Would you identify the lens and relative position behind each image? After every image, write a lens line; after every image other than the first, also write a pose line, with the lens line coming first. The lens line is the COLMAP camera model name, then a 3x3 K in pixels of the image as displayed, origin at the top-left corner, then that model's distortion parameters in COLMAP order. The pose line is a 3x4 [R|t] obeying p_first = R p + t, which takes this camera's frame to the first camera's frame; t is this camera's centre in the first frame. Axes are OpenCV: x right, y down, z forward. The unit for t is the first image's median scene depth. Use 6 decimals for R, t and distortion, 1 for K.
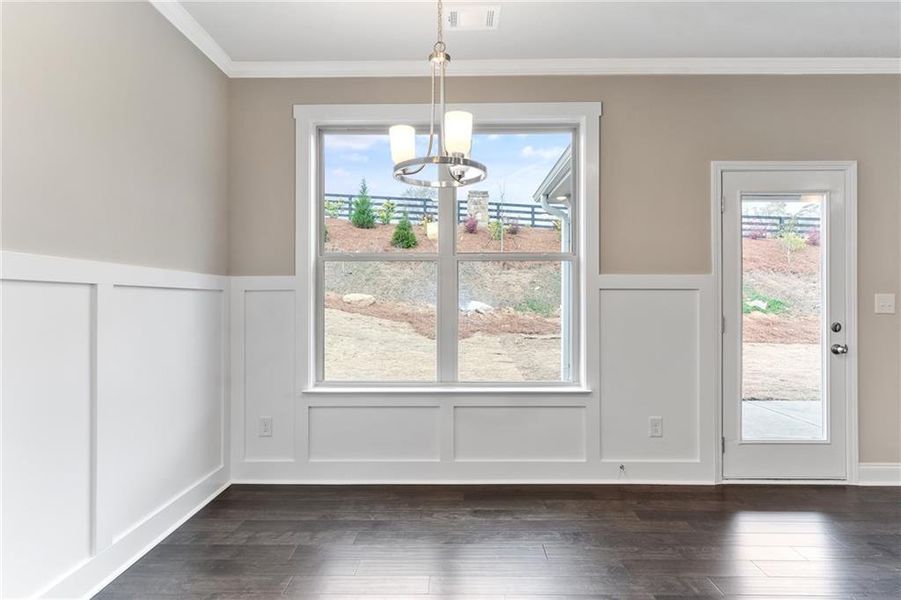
lens RADIAL K [[463.1, 0, 451.1], [0, 463.1, 297.6], [0, 0, 1]] dist [-0.001887, 0.001957]
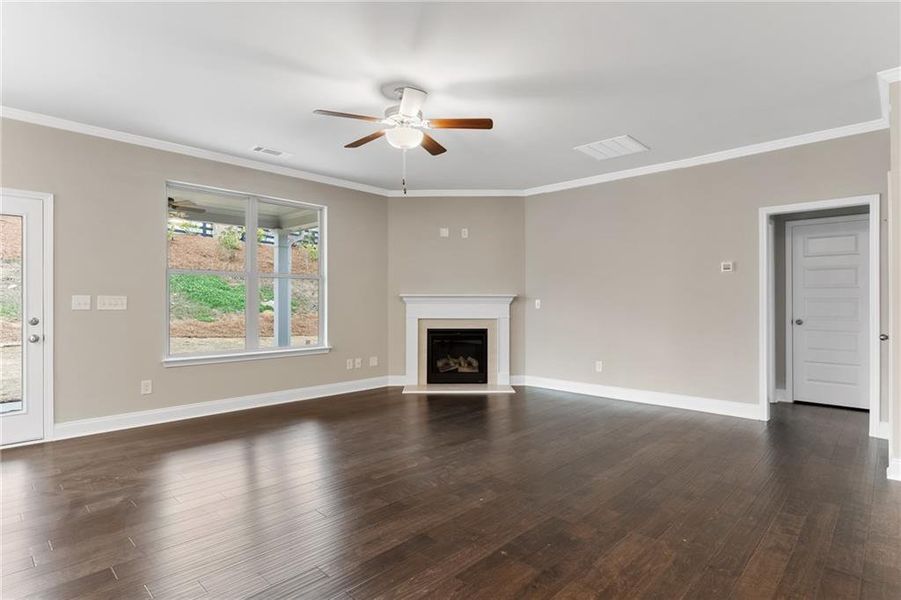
lens RADIAL K [[463.1, 0, 454.3], [0, 463.1, 300.4], [0, 0, 1]] dist [-0.001887, 0.001957]
pose [[0.688911, -0.002705, 0.724841, 0.162743], [-0.000461, 0.999991, 0.004171, -0.000104], [-0.724846, -0.003208, 0.688903, -0.167940]]
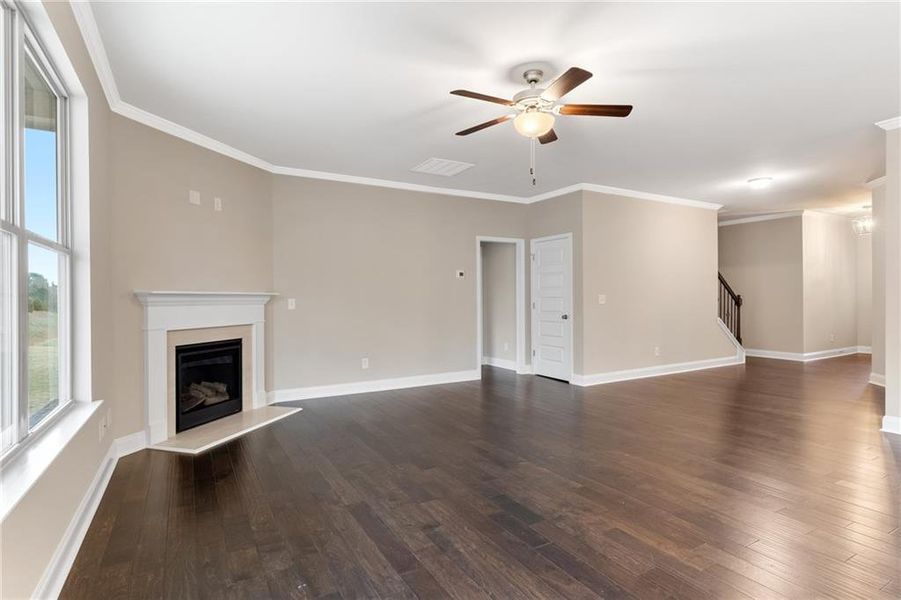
lens RADIAL K [[463.1, 0, 441.2], [0, 463.1, 299.4], [0, 0, 1]] dist [-0.001887, 0.001957]
pose [[-0.492774, 0.001538, 0.870156, 0.145047], [0.004617, 0.999989, 0.000847, 0.001755], [-0.870145, 0.004435, -0.492776, 0.198485]]
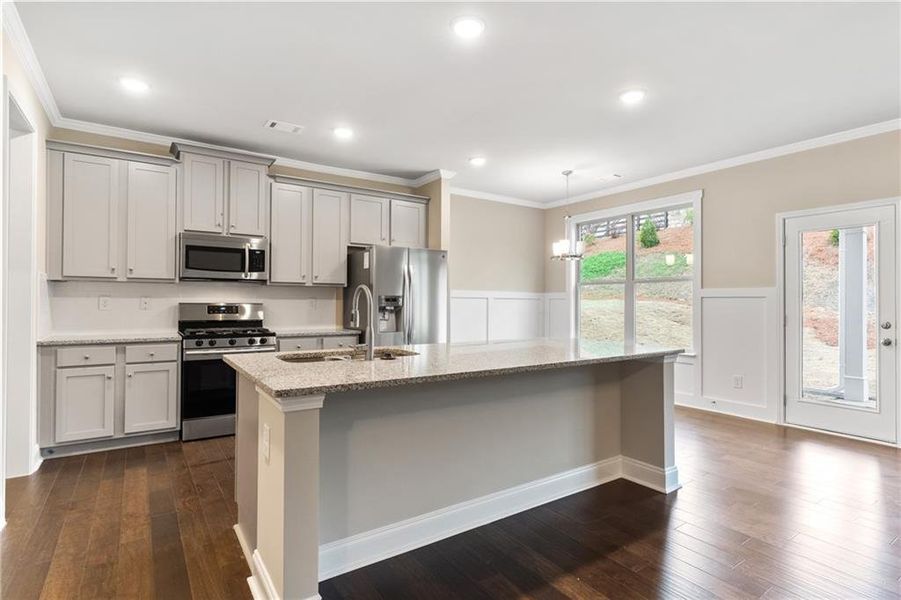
lens RADIAL K [[463.1, 0, 449.1], [0, 463.1, 299.4], [0, 0, 1]] dist [-0.001887, 0.001957]
pose [[0.571324, -0.004131, -0.820714, 0.277219], [-0.000712, 0.999984, -0.005529, -0.000163], [0.820724, 0.003743, 0.571312, -0.175399]]
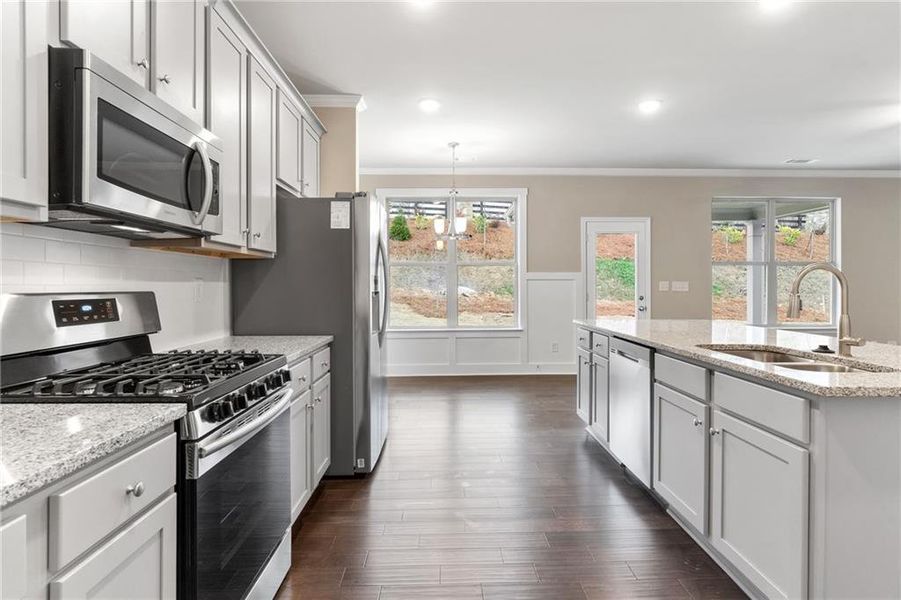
lens RADIAL K [[463.1, 0, 453.6], [0, 463.1, 285.8], [0, 0, 1]] dist [-0.001887, 0.001957]
pose [[0.999266, -0.003623, 0.038145, -0.018960], [0.003412, 0.999979, 0.005582, -0.001000], [-0.038165, -0.005448, 0.999257, -0.237950]]
